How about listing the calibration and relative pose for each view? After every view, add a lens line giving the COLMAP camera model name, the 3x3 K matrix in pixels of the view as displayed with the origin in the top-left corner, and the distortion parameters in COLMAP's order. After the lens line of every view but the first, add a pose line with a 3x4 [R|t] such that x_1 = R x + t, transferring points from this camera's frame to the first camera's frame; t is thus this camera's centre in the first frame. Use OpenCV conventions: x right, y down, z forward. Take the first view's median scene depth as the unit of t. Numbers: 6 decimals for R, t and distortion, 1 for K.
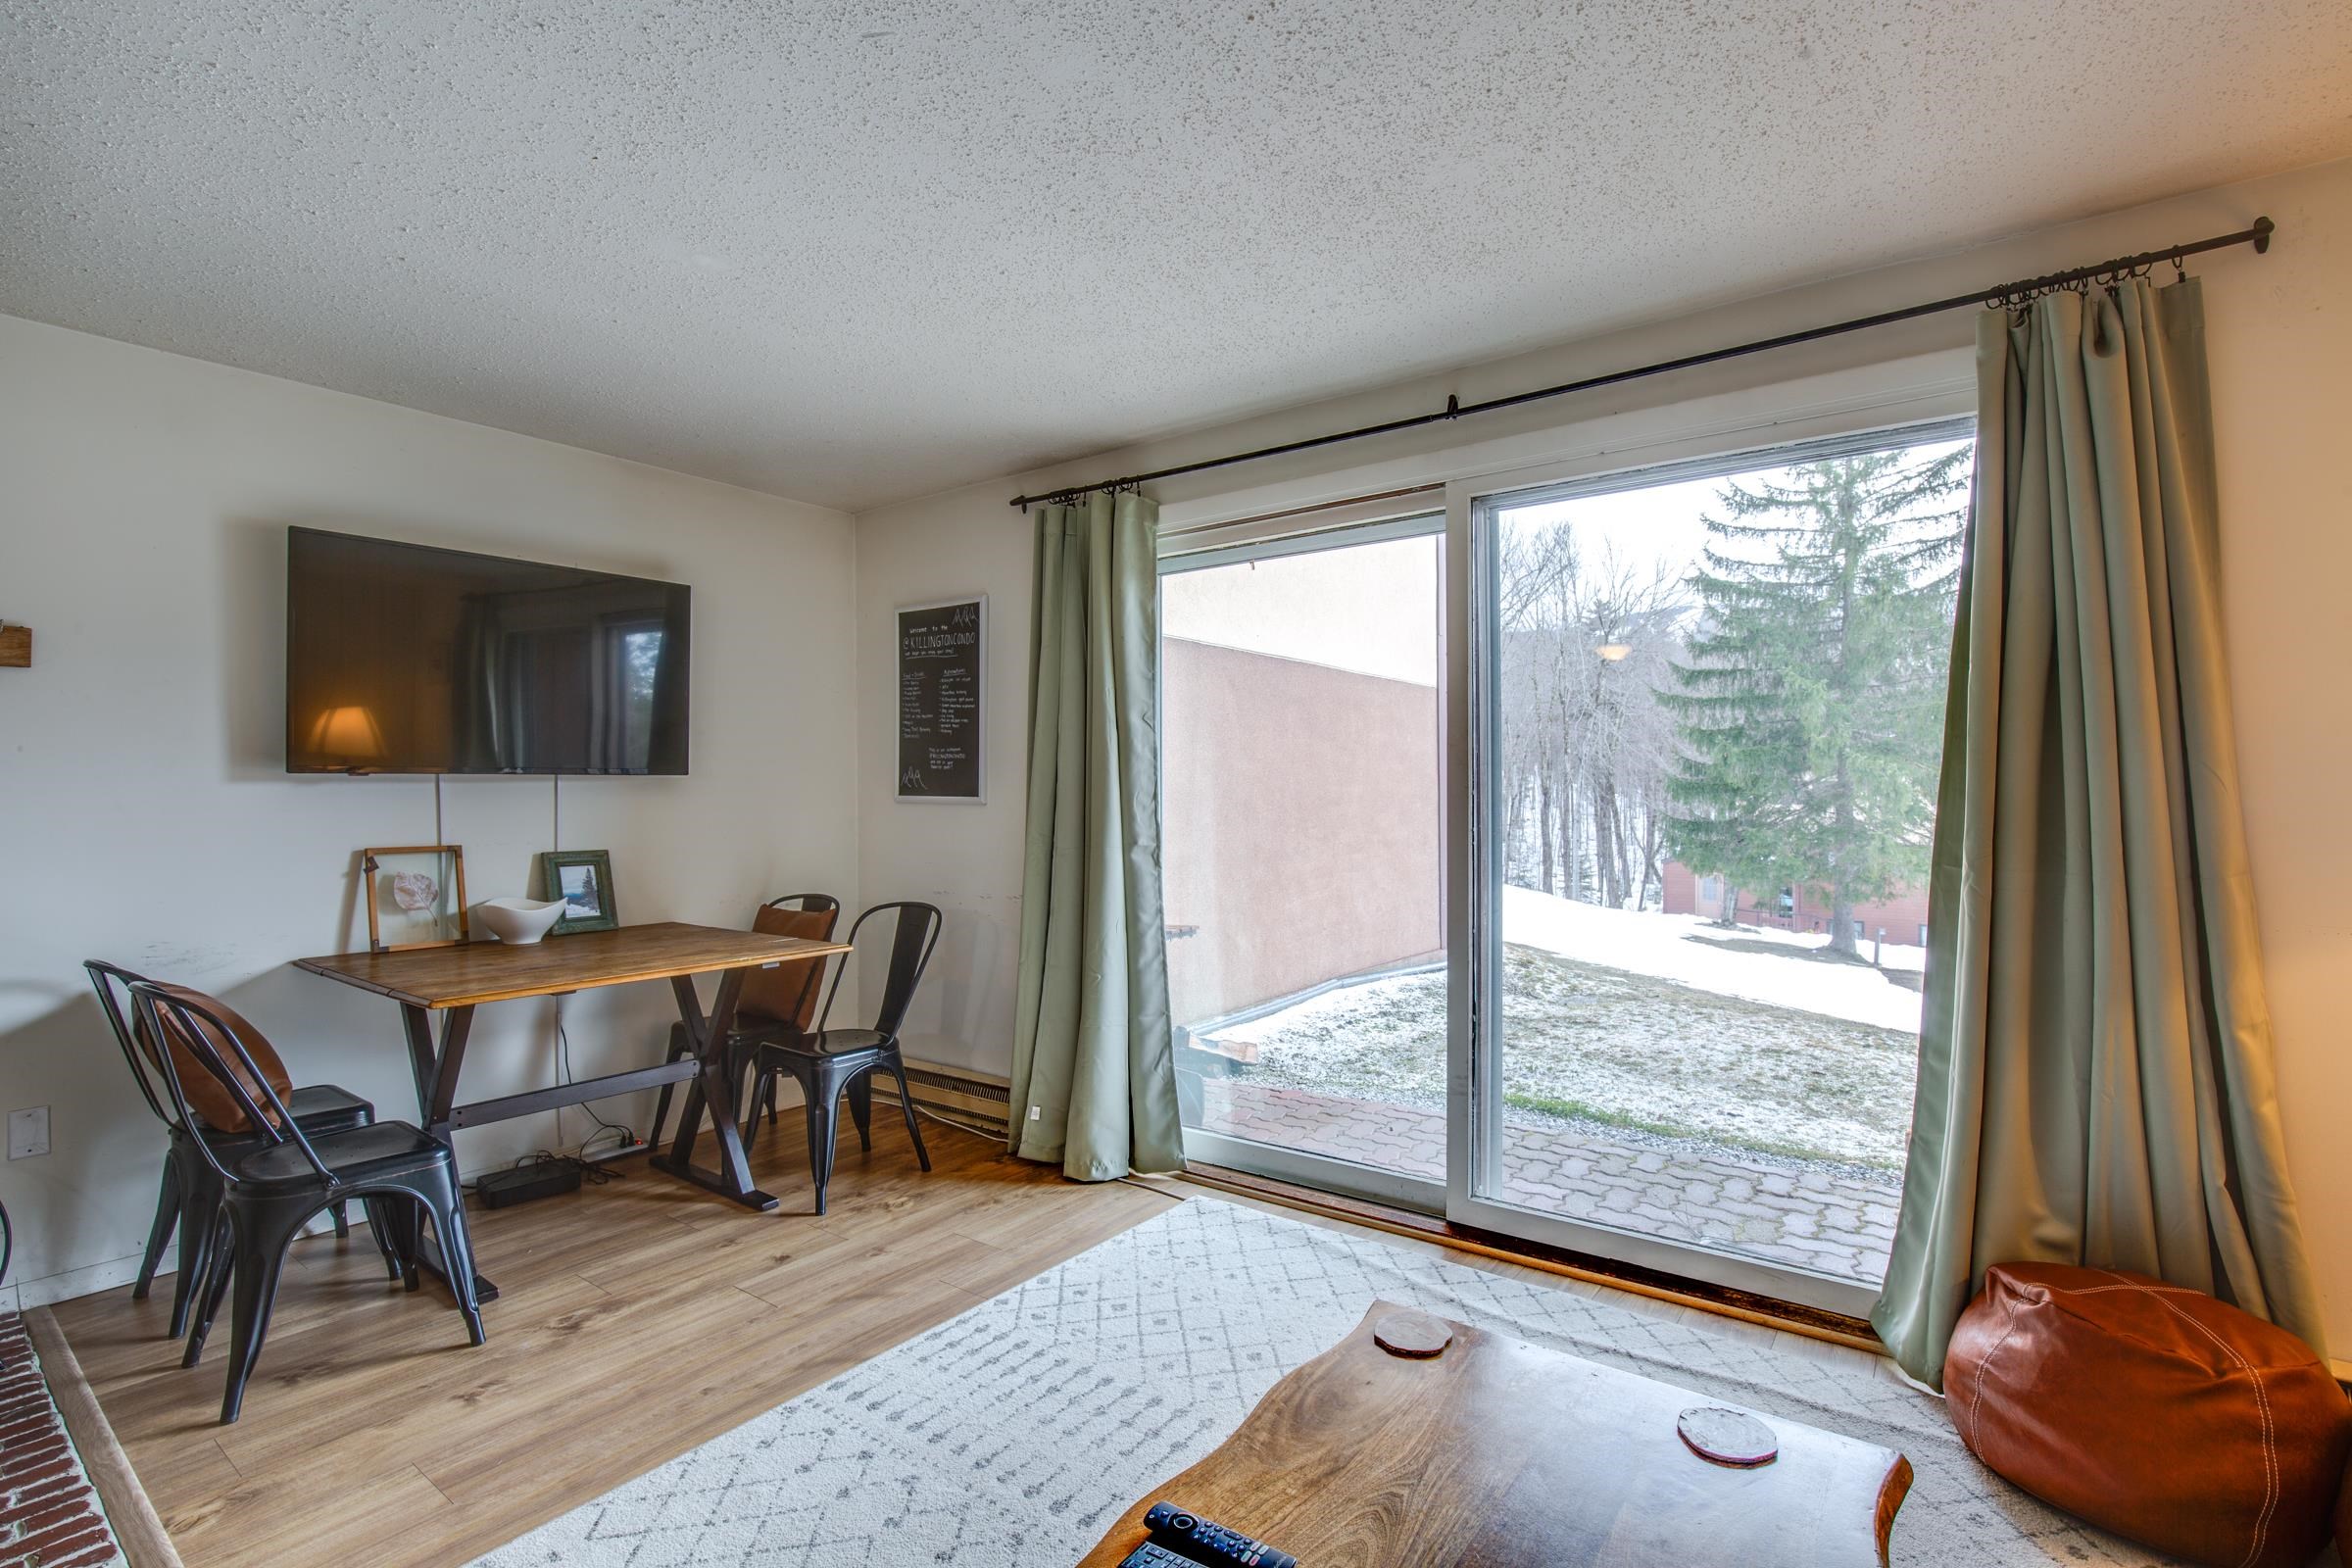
lens RADIAL K [[1079.7, 0, 1202.4], [0, 1079.7, 784.8], [0, 0, 1]] dist [-0.024877, 0.000628]
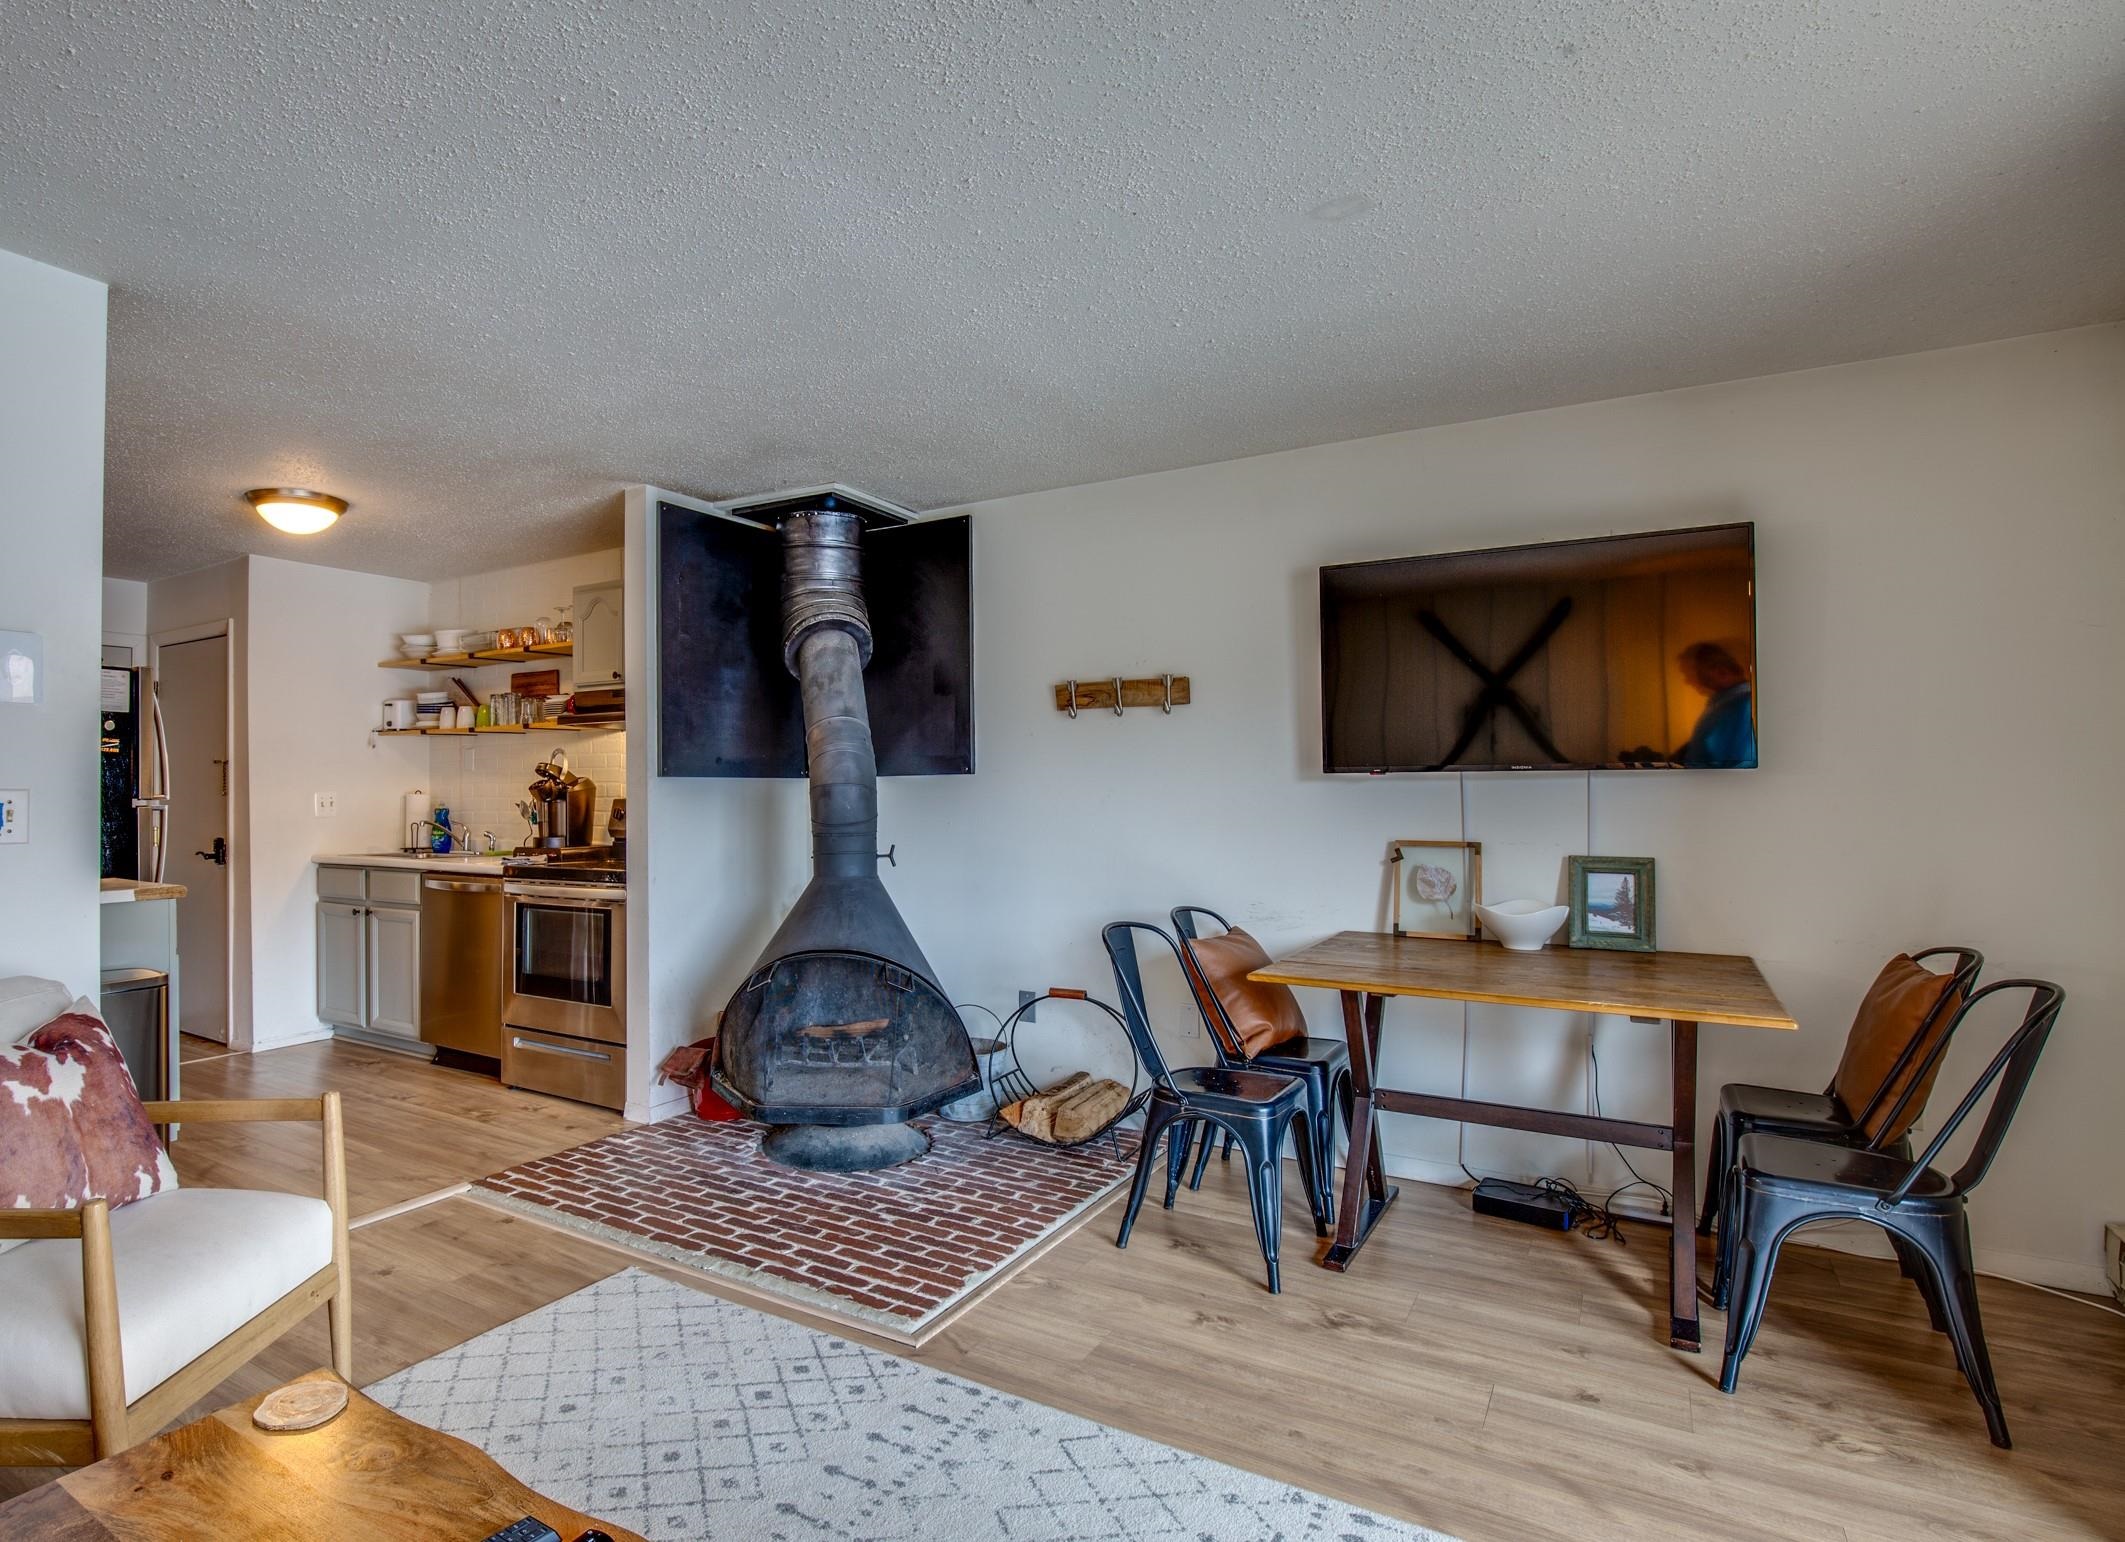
lens RADIAL K [[1114.6, 0, 910.7], [0, 1114.6, 784.1], [0, 0, 1]] dist [-0.021316, 0.000623]
pose [[0.043774, -0.003626, -0.999035, 0.329050], [0.005569, 0.999979, -0.003386, 0.002240], [0.999026, -0.005416, 0.043793, 0.424614]]
